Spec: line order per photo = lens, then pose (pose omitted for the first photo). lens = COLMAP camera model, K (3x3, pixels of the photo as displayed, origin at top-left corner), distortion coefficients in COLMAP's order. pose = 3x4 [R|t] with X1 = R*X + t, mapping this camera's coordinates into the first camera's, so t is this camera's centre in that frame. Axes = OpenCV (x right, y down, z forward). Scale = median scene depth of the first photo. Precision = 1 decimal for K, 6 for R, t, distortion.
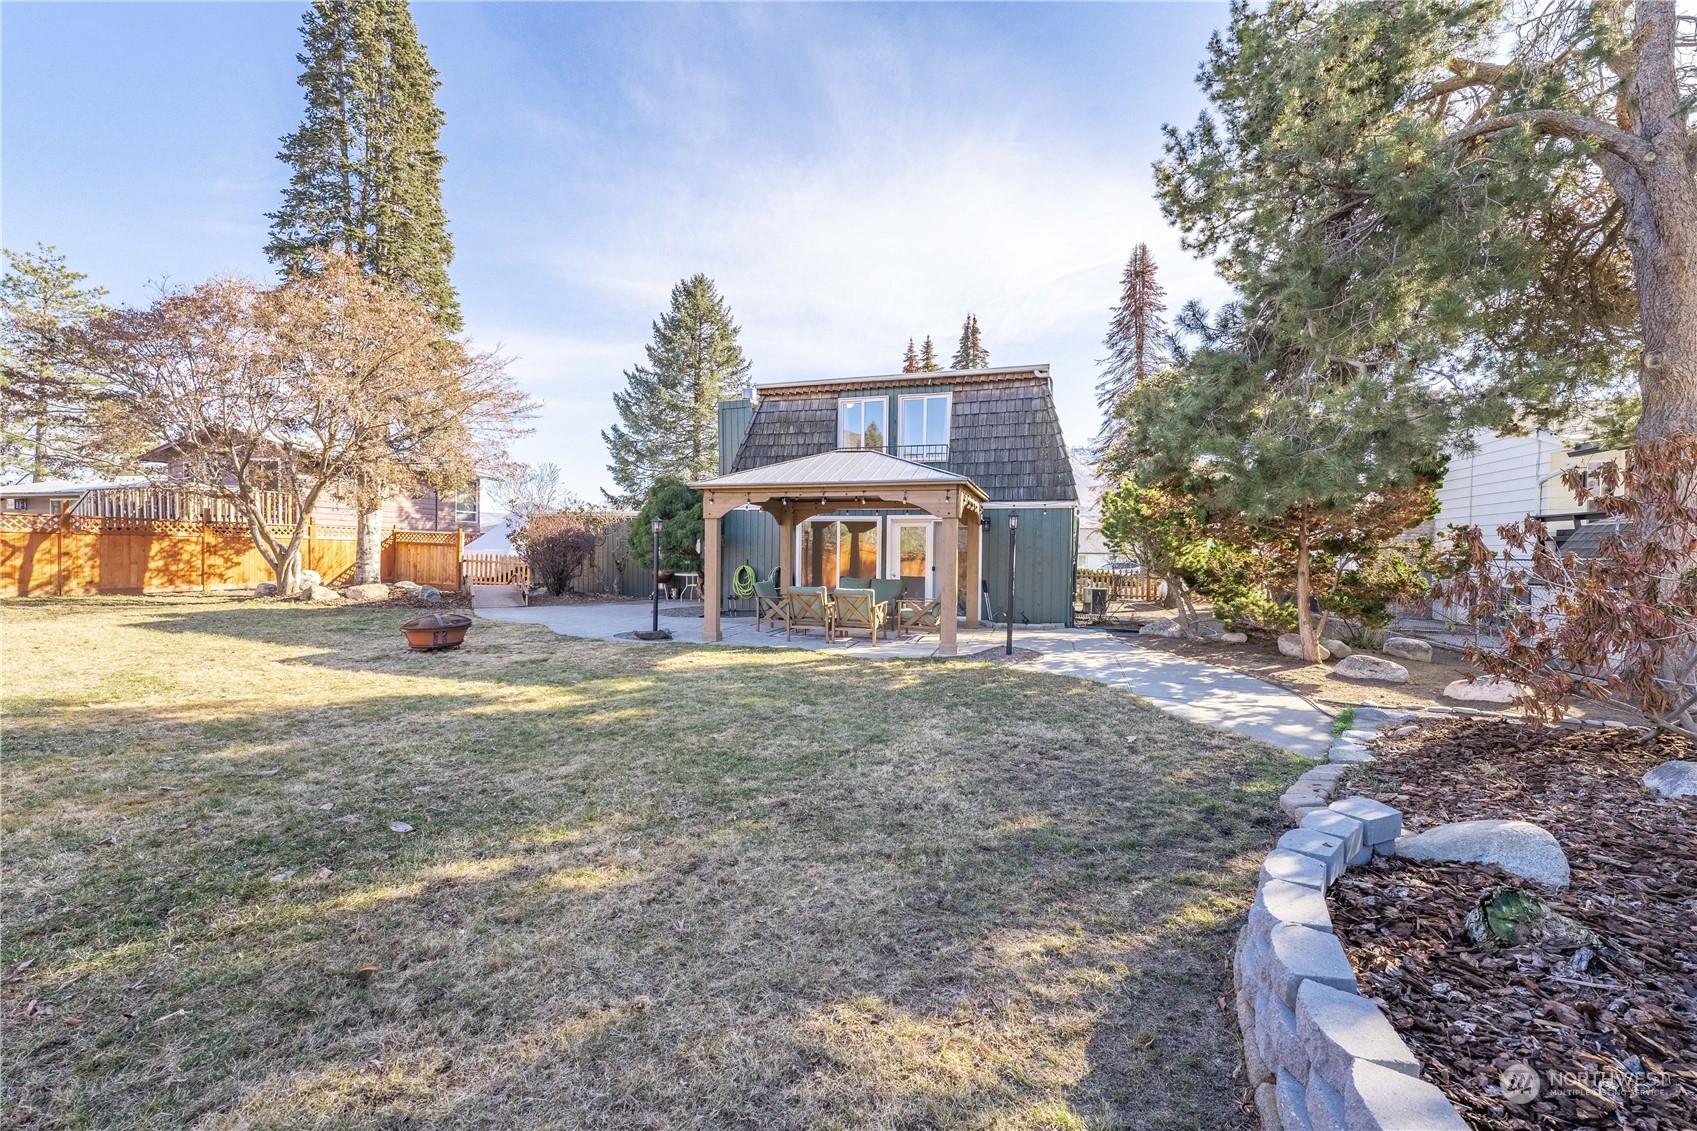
lens RADIAL K [[681.5, 0, 848.5], [0, 681.5, 565.5], [0, 0, 1]] dist [0.001316, -0.000384]
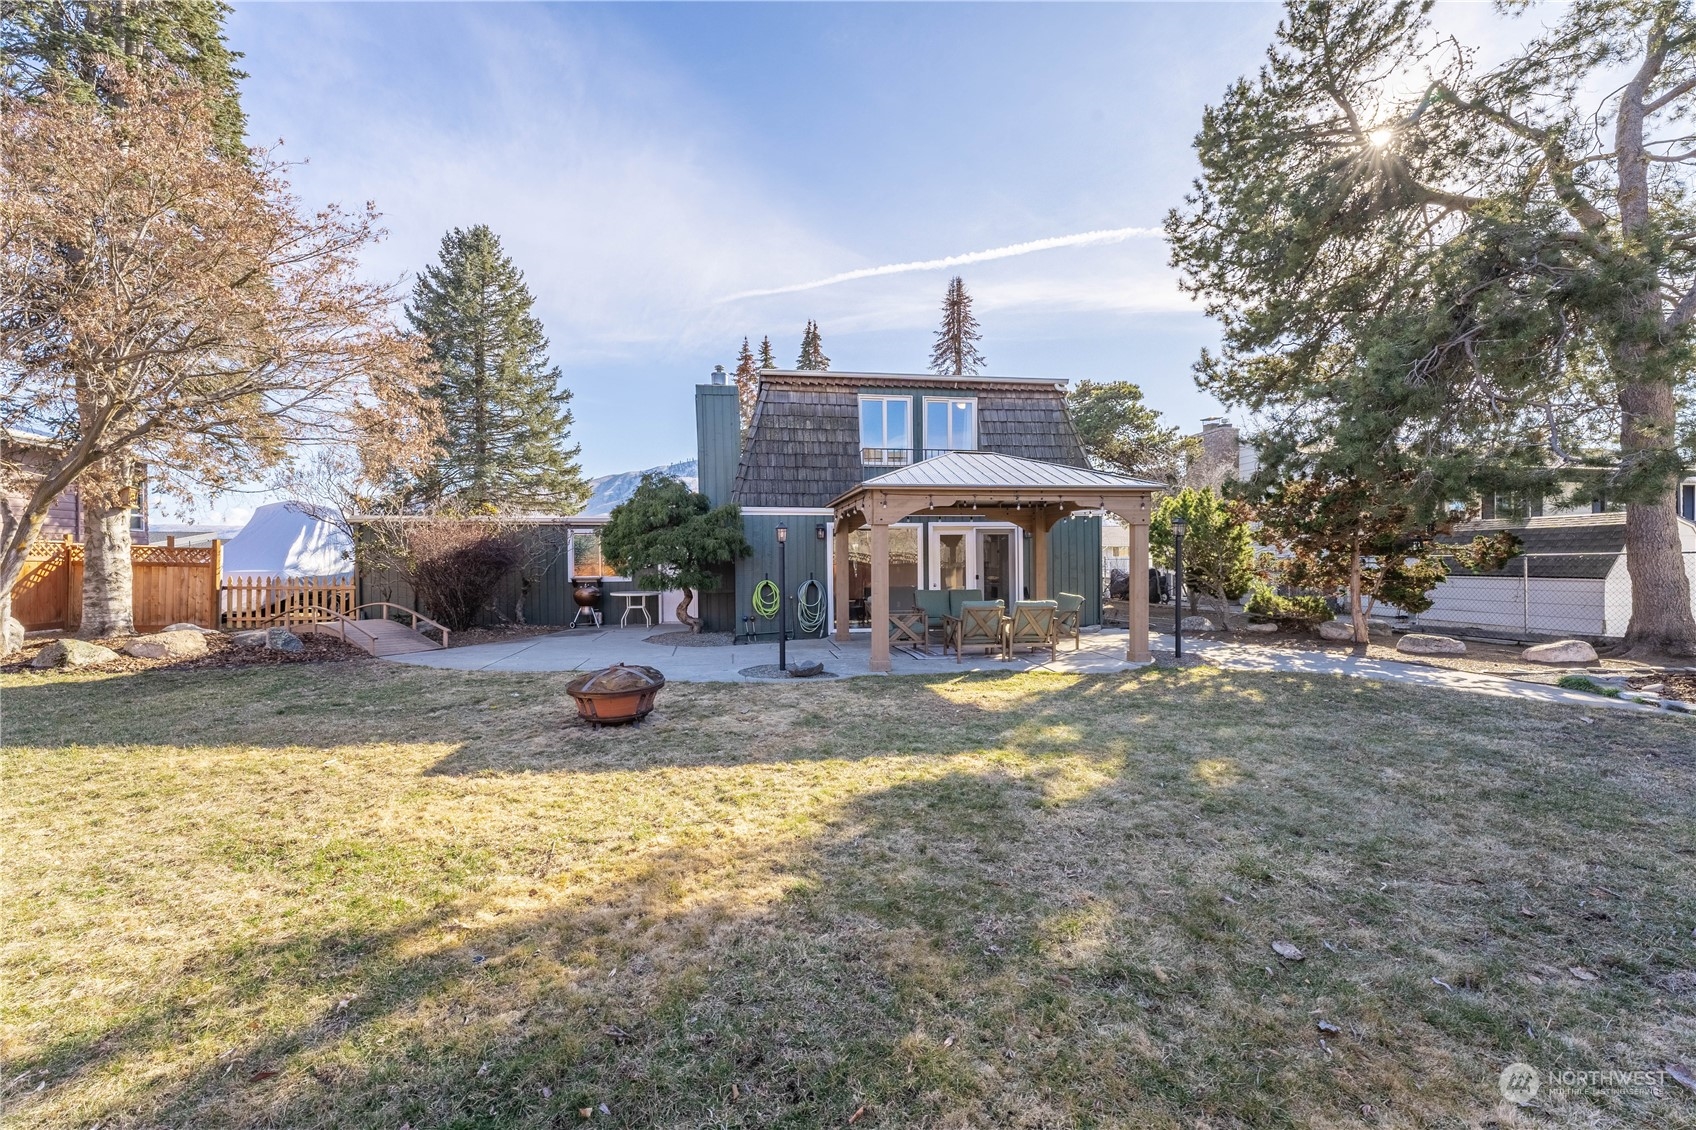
lens RADIAL K [[681.1, 0, 848.0], [0, 681.1, 565.0], [0, 0, 1]] dist [0.001316, -0.000384]
pose [[0.897878, -0.022888, 0.439650, -0.436700], [0.028174, 0.999588, -0.005500, -0.011628], [-0.439343, 0.017326, 0.898152, 0.191722]]
